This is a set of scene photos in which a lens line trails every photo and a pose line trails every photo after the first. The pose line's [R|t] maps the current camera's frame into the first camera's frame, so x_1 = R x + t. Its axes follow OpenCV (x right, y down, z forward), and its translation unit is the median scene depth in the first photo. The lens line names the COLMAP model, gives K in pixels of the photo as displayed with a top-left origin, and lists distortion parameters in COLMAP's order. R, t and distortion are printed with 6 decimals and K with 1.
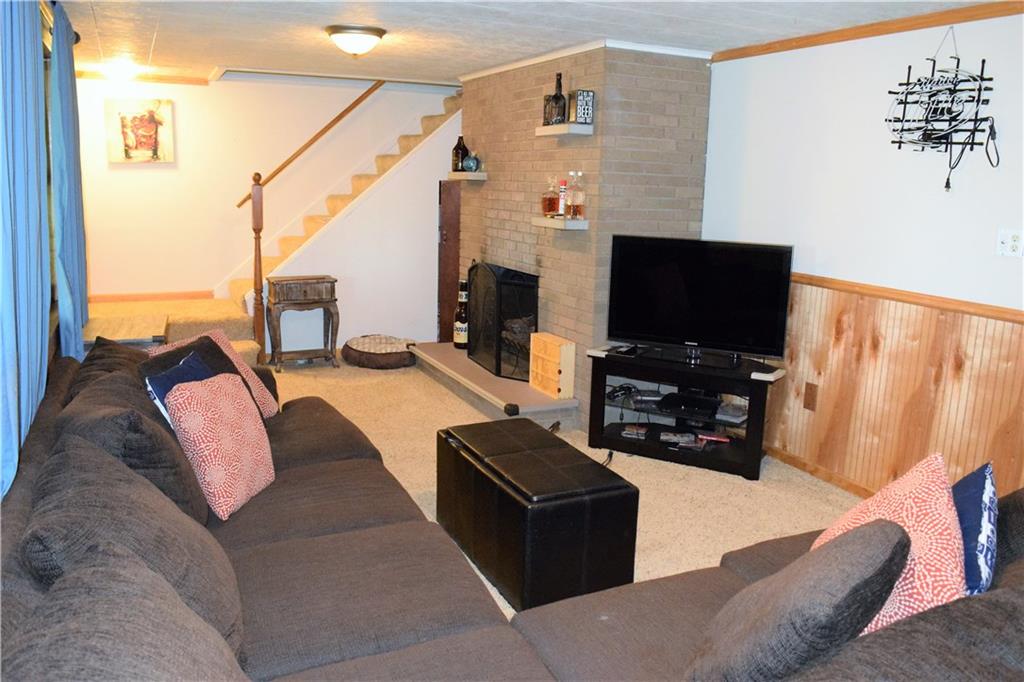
lens RADIAL K [[803.8, 0, 511.9], [0, 803.8, 338.7], [0, 0, 1]] dist [-0.091714, 0.017989]
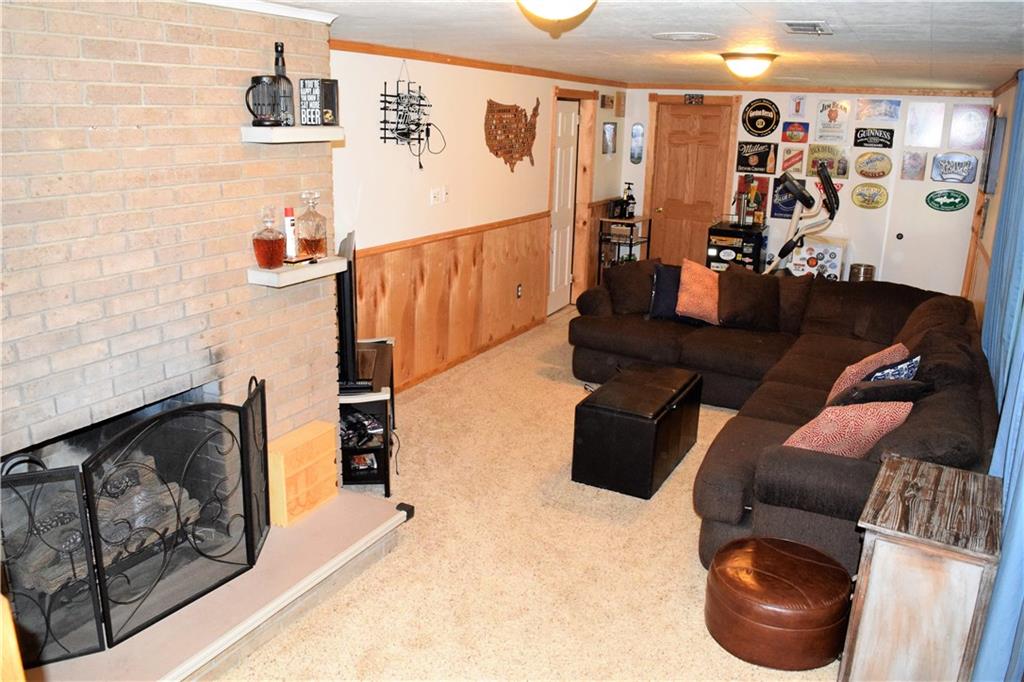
lens RADIAL K [[803.8, 0, 511.9], [0, 803.8, 337.9], [0, 0, 1]] dist [-0.091714, 0.017989]
pose [[-0.597248, -0.256977, 0.759775, -0.796491], [0.116075, 0.909617, 0.398903, -0.470356], [-0.793613, 0.326435, -0.513438, 1.678813]]
